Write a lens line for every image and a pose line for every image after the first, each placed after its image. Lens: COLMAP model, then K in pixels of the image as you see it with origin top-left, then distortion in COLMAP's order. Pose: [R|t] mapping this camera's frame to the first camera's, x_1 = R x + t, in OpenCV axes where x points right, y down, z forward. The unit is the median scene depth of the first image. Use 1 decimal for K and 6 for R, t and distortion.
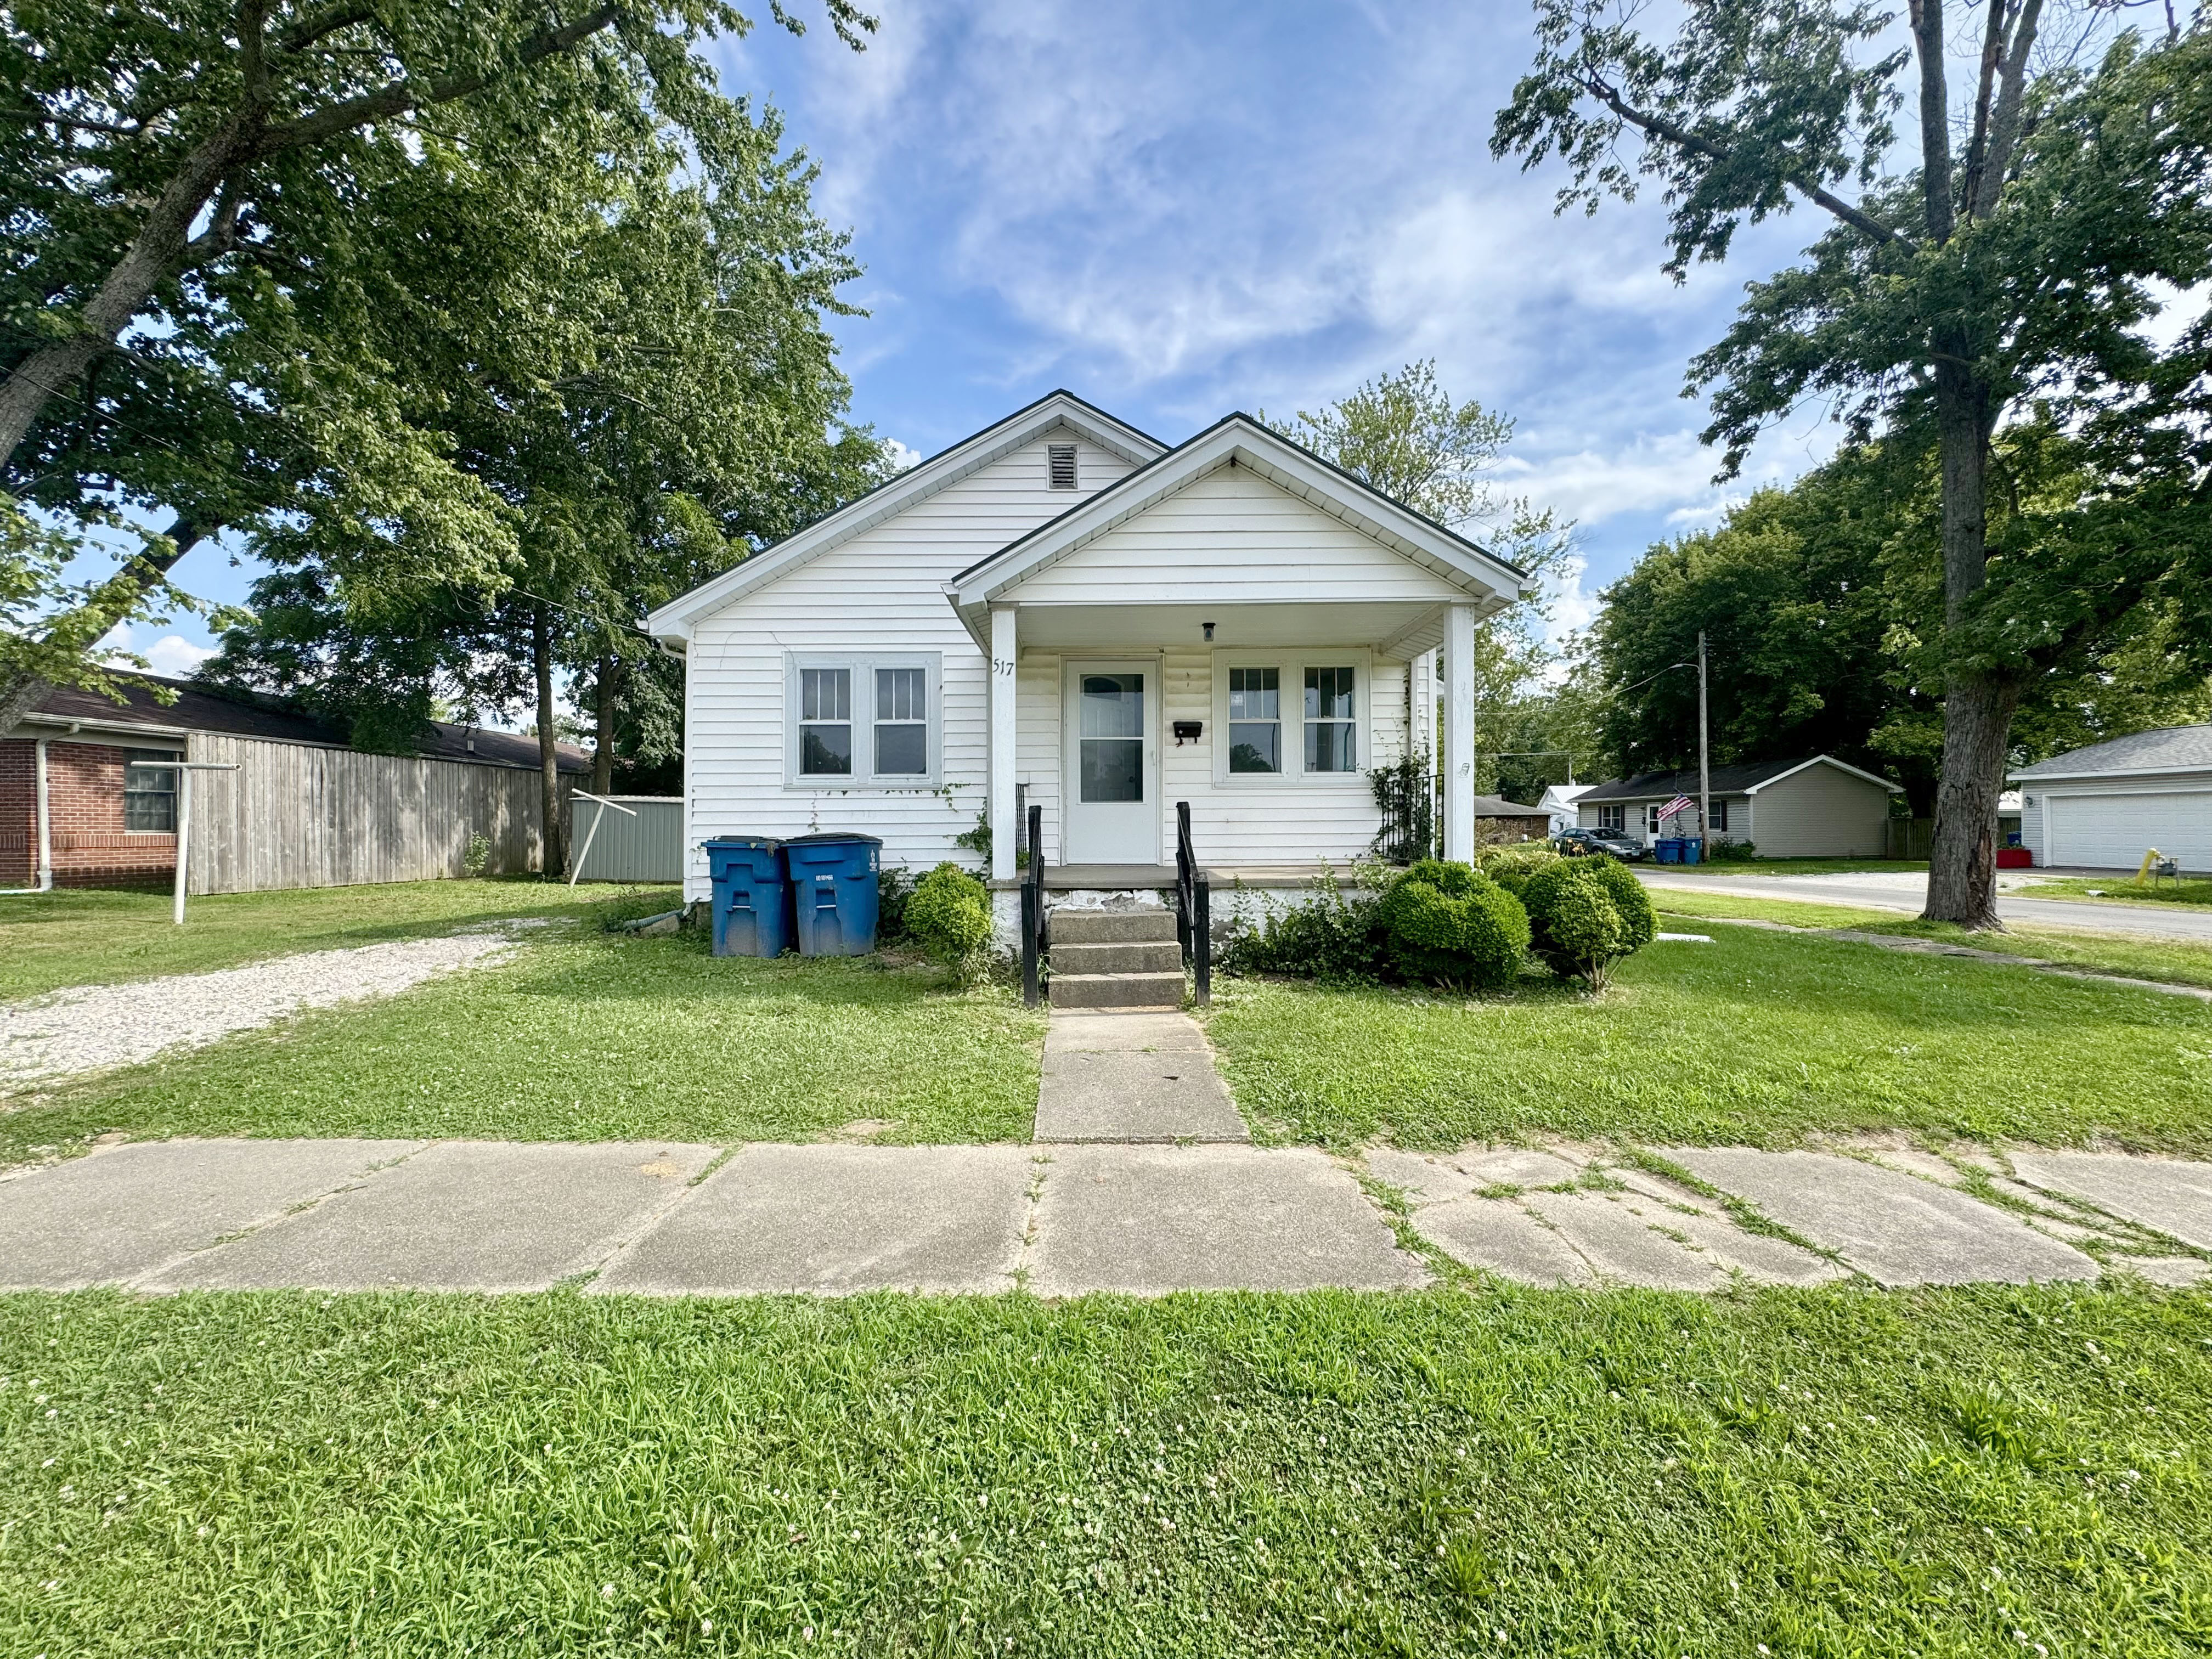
lens RADIAL K [[885.3, 0, 1107.8], [0, 885.3, 823.0], [0, 0, 1]] dist [-0.002221, 0.000048]
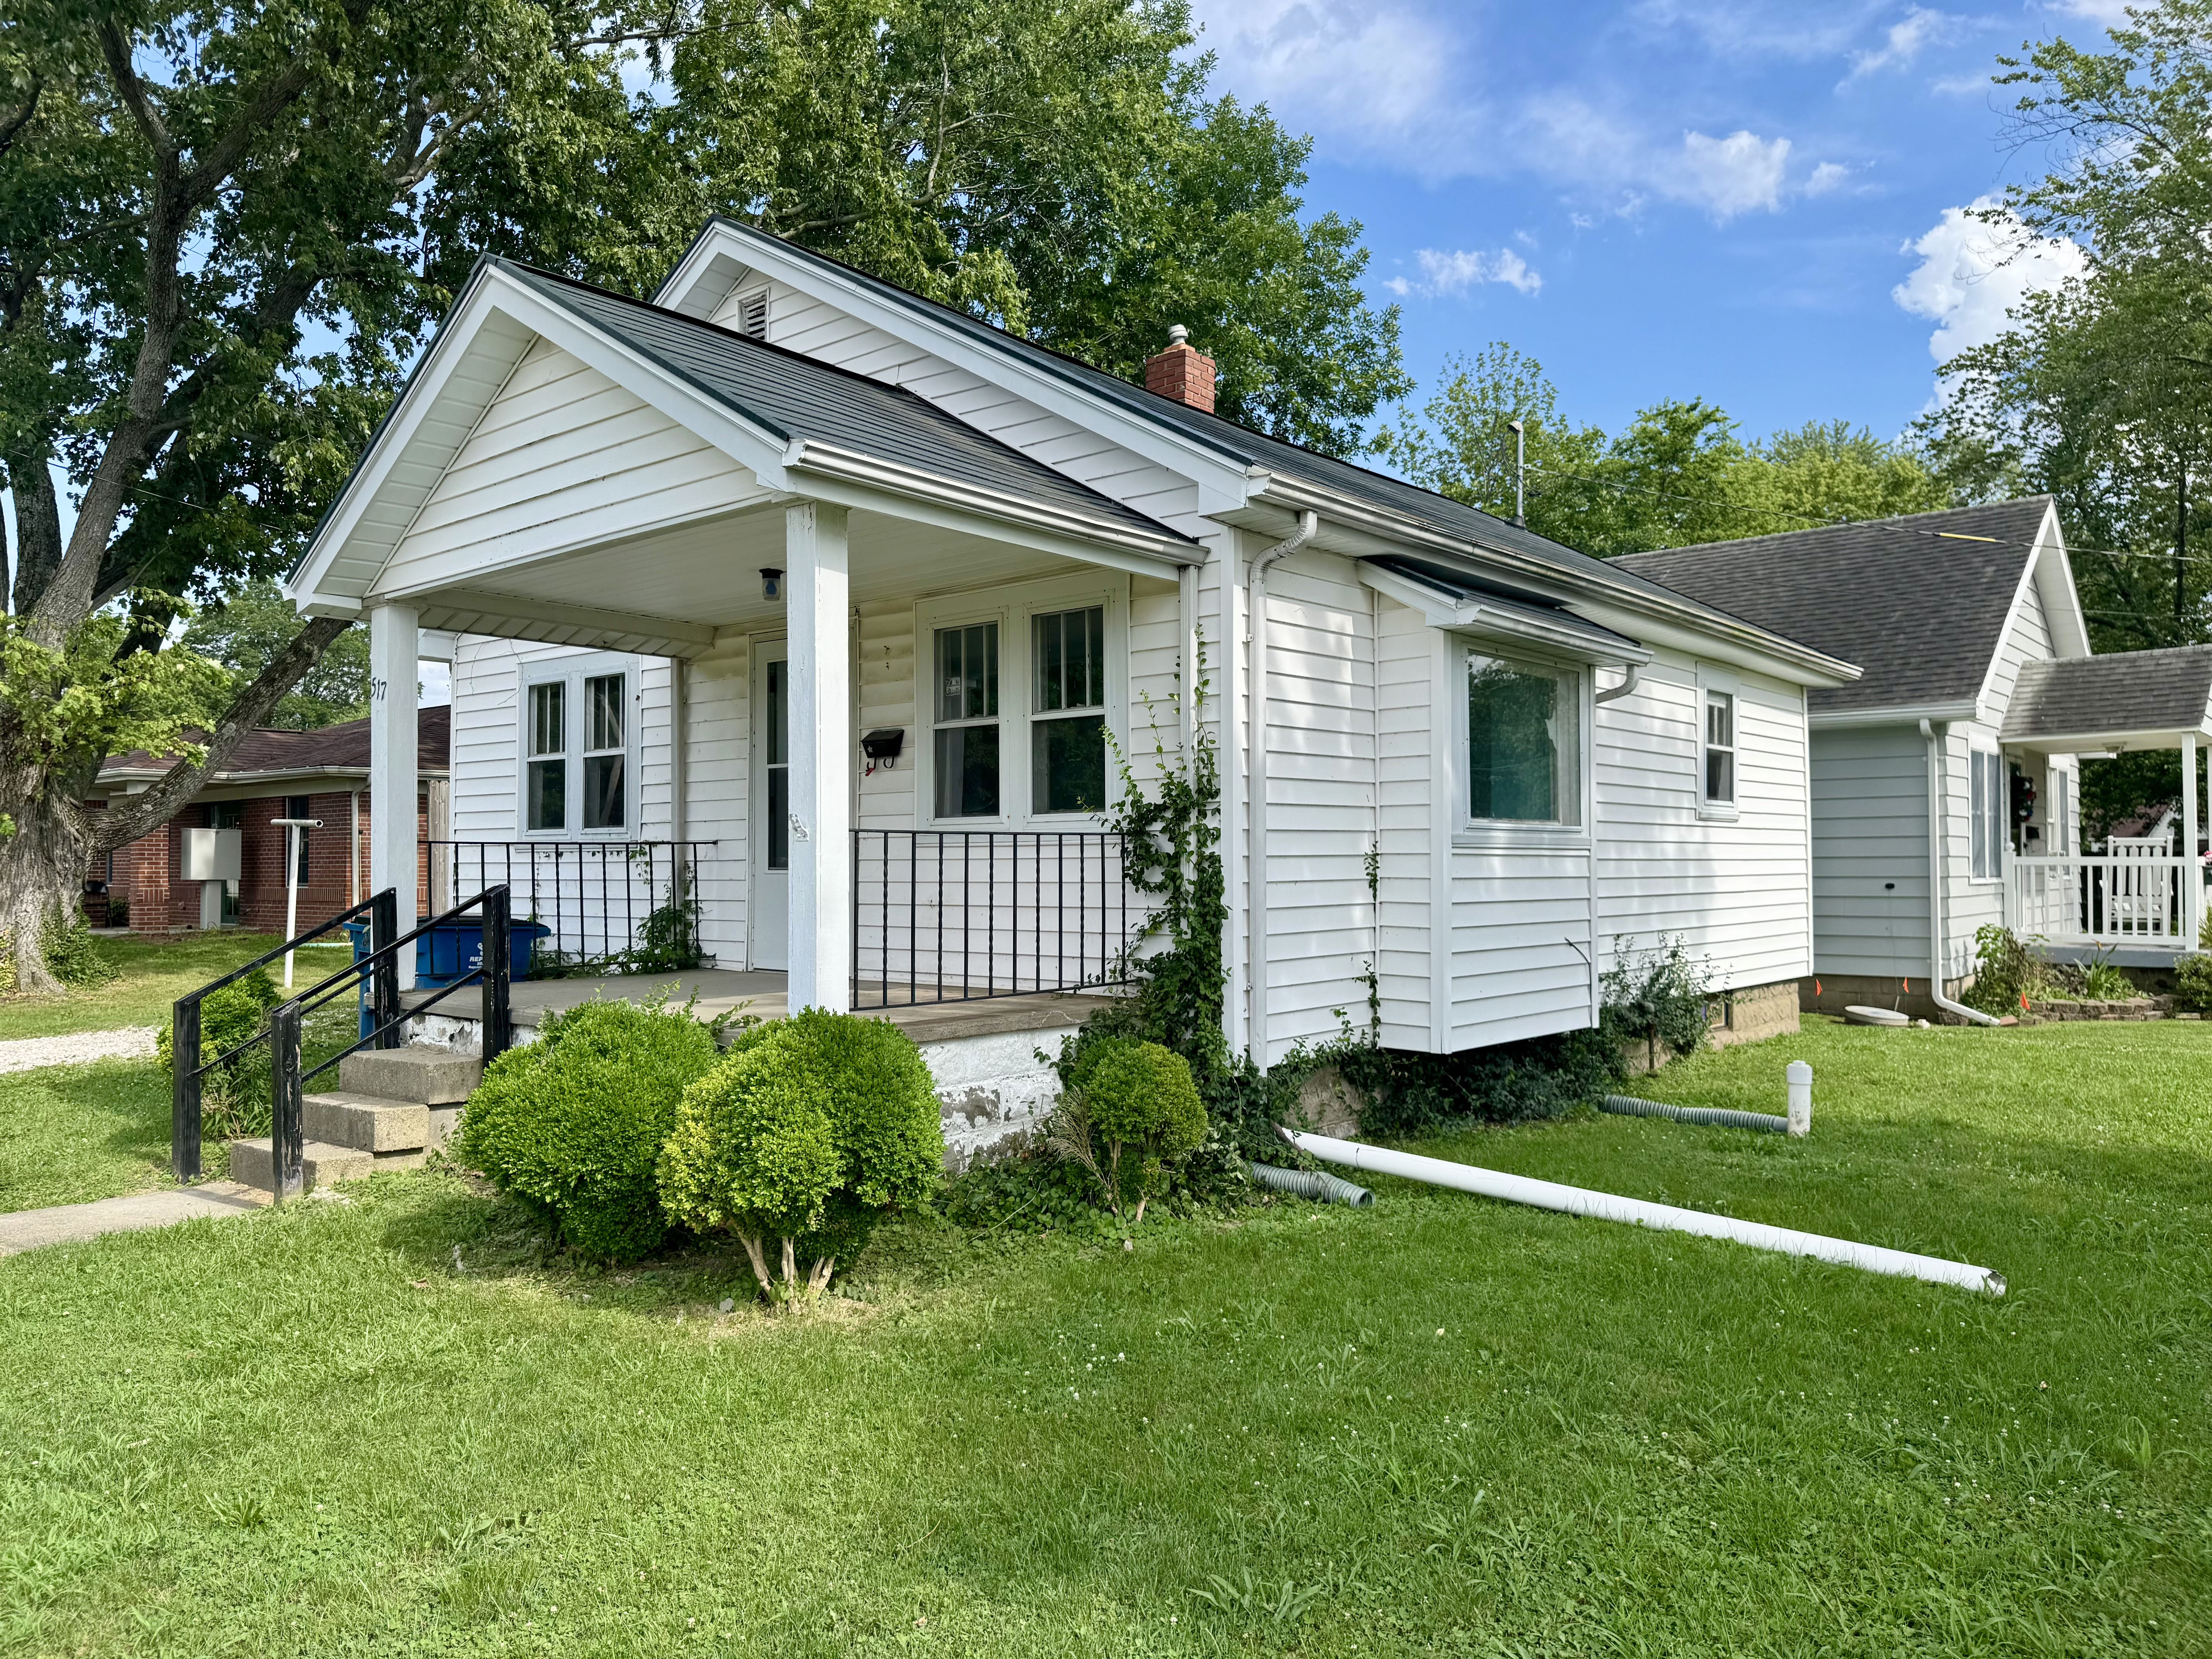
lens RADIAL K [[1529.7, 0, 1105.0], [0, 1529.7, 833.7], [0, 0, 1]] dist [0.005677, 0.000593]
pose [[0.743351, -0.008849, -0.668844, 0.864238], [-0.007496, 0.999739, -0.021558, -0.025863], [0.668860, 0.021039, 0.743091, 0.353795]]
